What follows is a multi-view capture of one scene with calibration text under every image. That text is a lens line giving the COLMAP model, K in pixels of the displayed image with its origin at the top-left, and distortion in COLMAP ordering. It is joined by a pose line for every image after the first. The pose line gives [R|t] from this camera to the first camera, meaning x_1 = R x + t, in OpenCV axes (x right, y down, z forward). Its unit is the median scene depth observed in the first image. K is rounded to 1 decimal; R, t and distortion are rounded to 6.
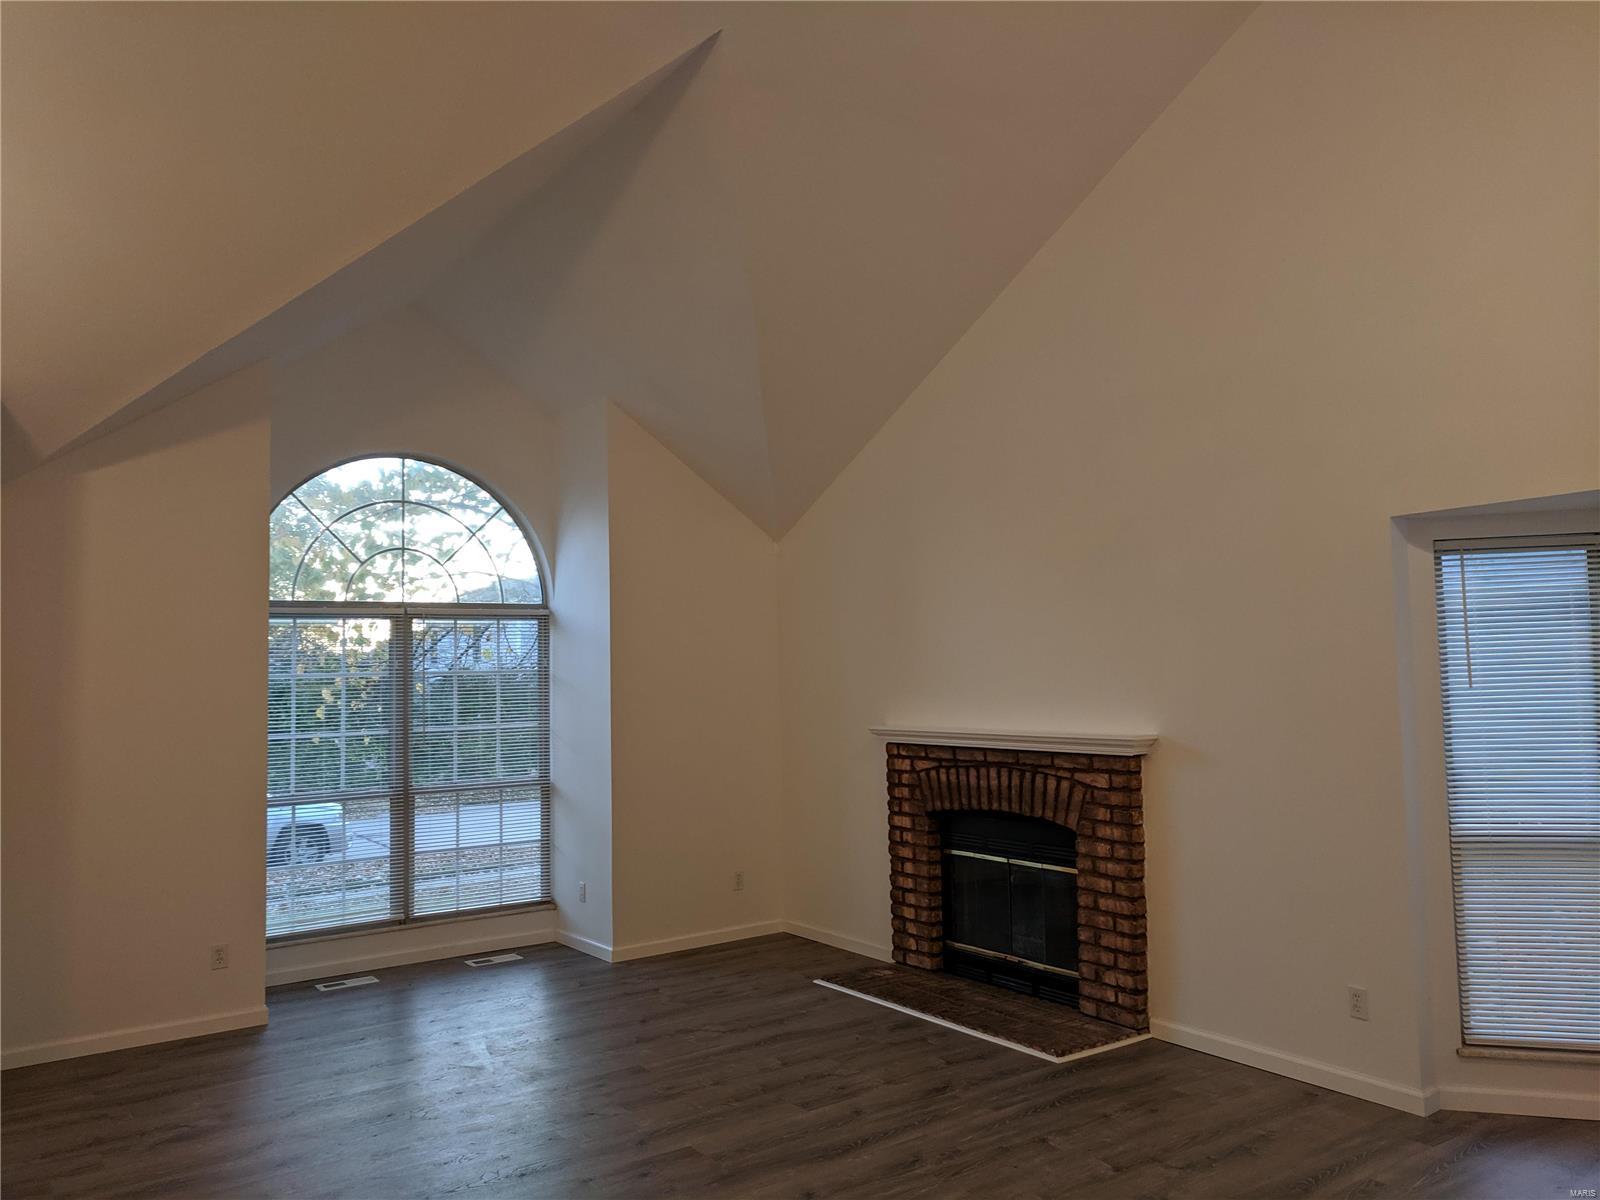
lens RADIAL K [[1203.1, 0, 814.5], [0, 1203.1, 587.1], [0, 0, 1]] dist [0.003174, 0.014972]
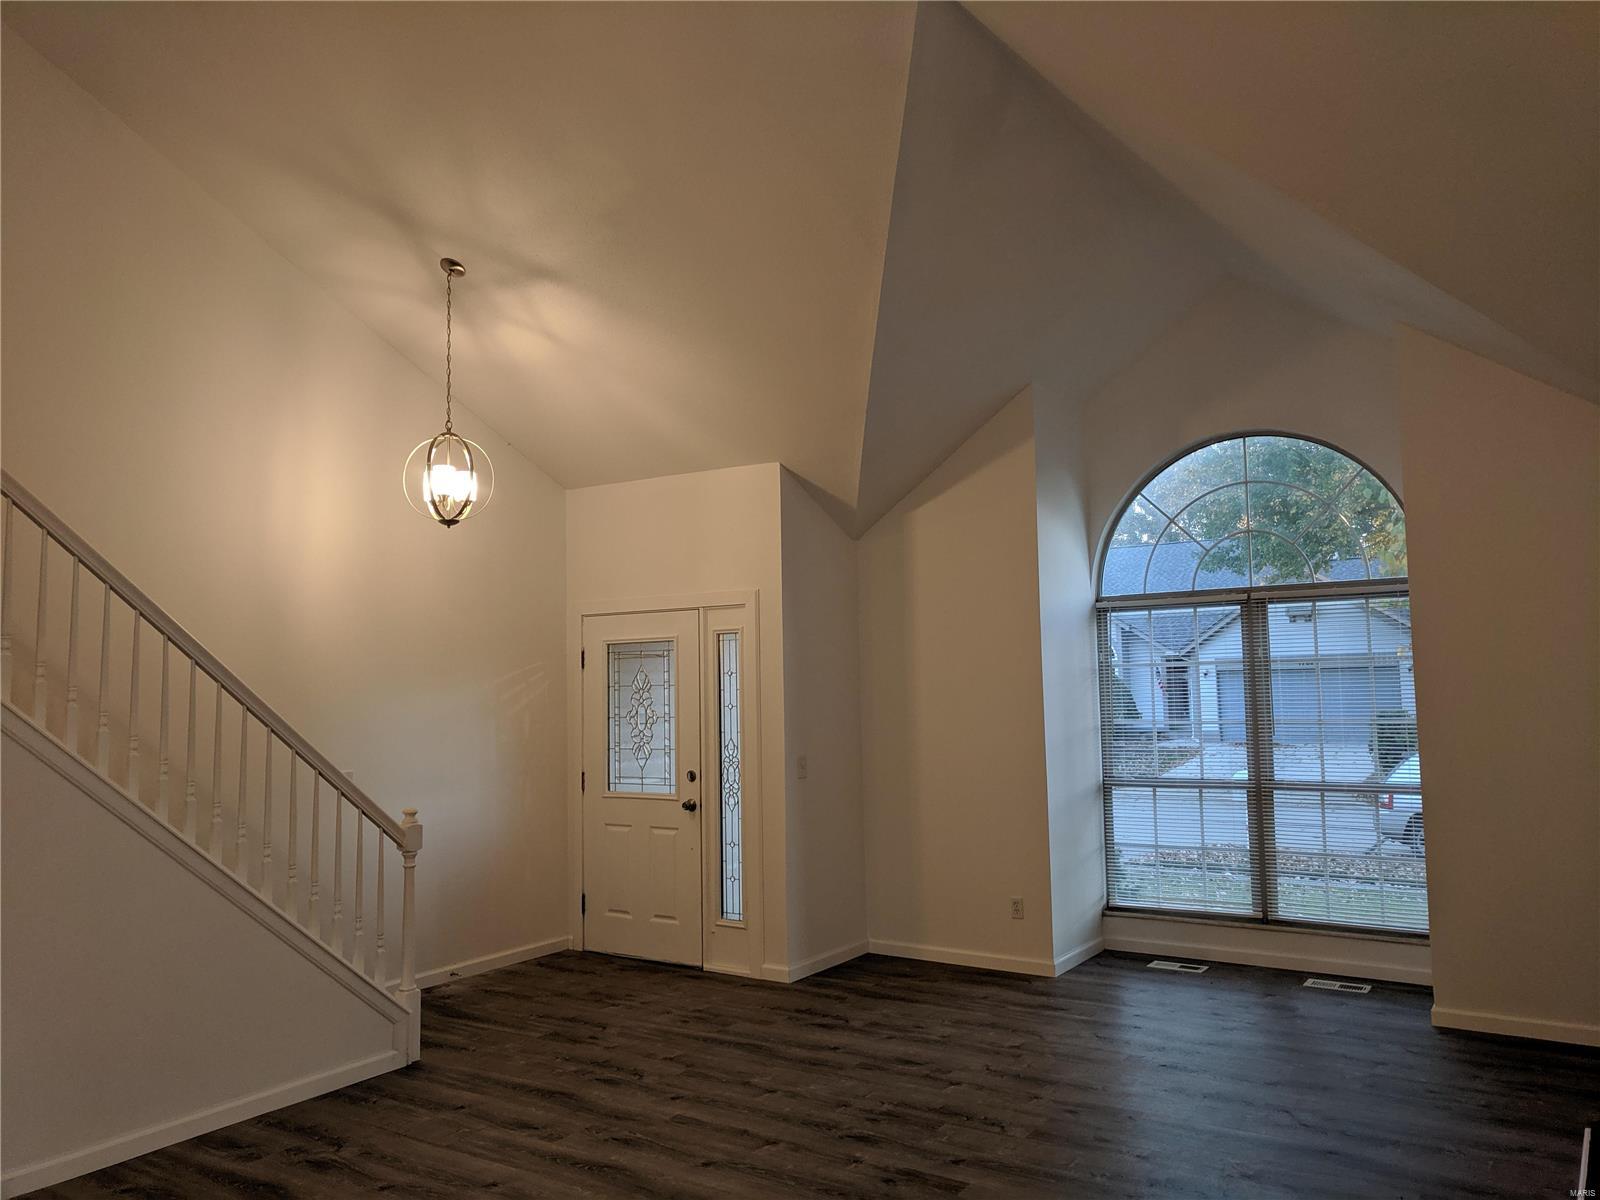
lens RADIAL K [[1203.1, 0, 810.2], [0, 1203.1, 582.7], [0, 0, 1]] dist [0.003174, 0.014972]
pose [[0.346337, -0.061082, -0.936119, 0.501147], [0.083078, 0.995954, -0.034250, 0.014650], [0.934424, -0.065909, 0.350011, 0.389178]]
